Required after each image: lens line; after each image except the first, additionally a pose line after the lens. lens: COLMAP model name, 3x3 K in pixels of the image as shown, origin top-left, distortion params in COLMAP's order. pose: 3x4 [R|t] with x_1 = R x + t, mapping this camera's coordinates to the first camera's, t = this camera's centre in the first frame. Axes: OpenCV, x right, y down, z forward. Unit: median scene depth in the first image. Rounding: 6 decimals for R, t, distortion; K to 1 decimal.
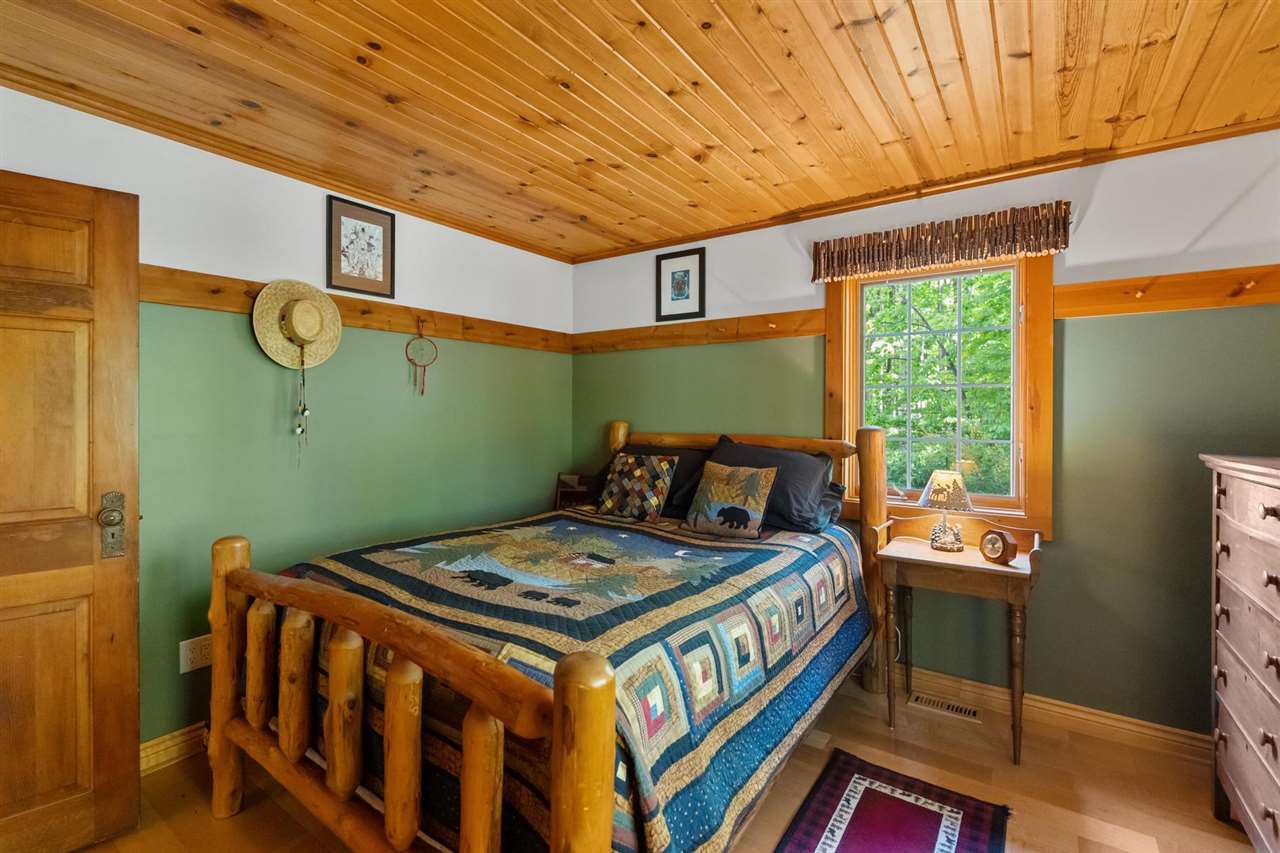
lens RADIAL K [[582.3, 0, 639.6], [0, 582.3, 416.5], [0, 0, 1]] dist [-0.007207, 0.000421]
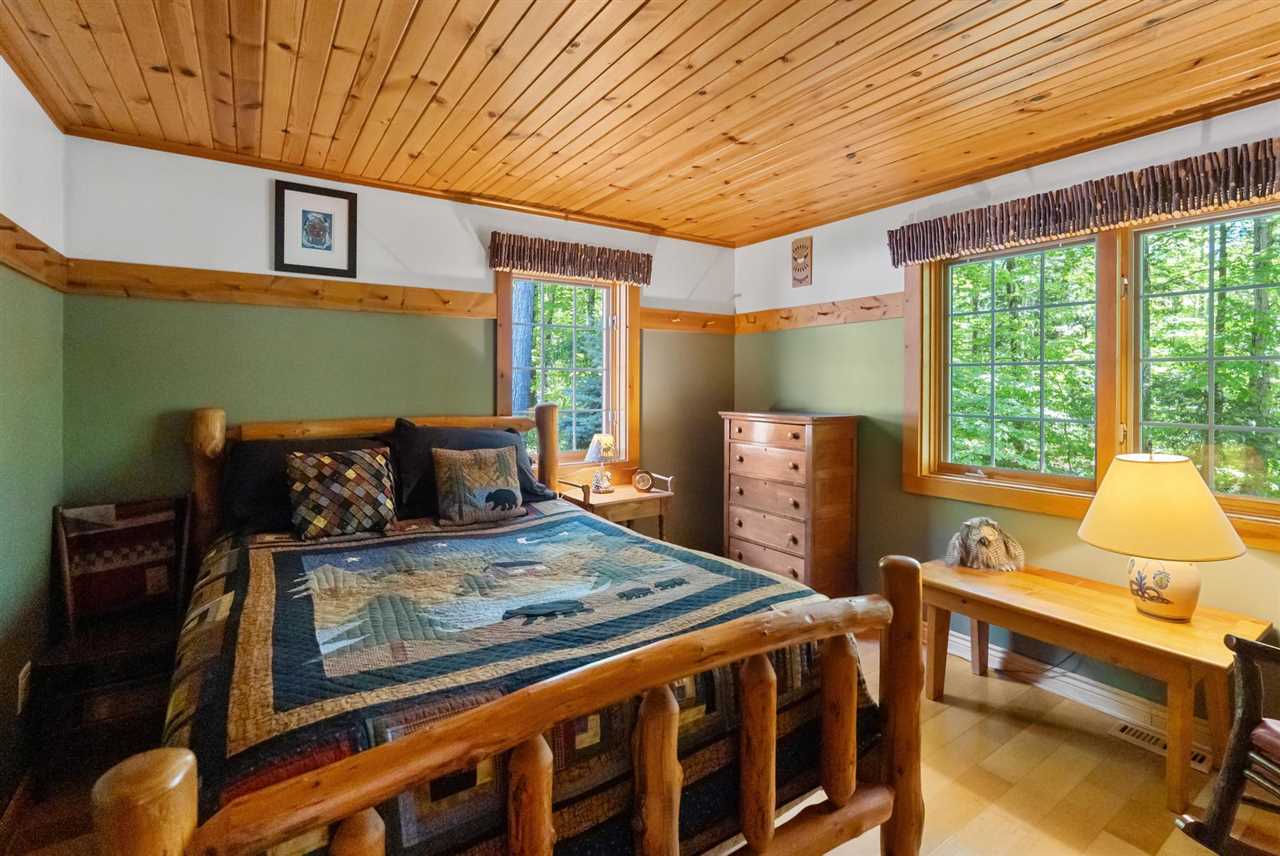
lens RADIAL K [[582.3, 0, 666.4], [0, 582.3, 383.2], [0, 0, 1]] dist [-0.007207, 0.000421]
pose [[0.331856, -0.006583, 0.943307, -0.585880], [0.006262, 0.999969, 0.004775, -0.024682], [-0.943309, 0.004323, 0.331887, 0.345435]]
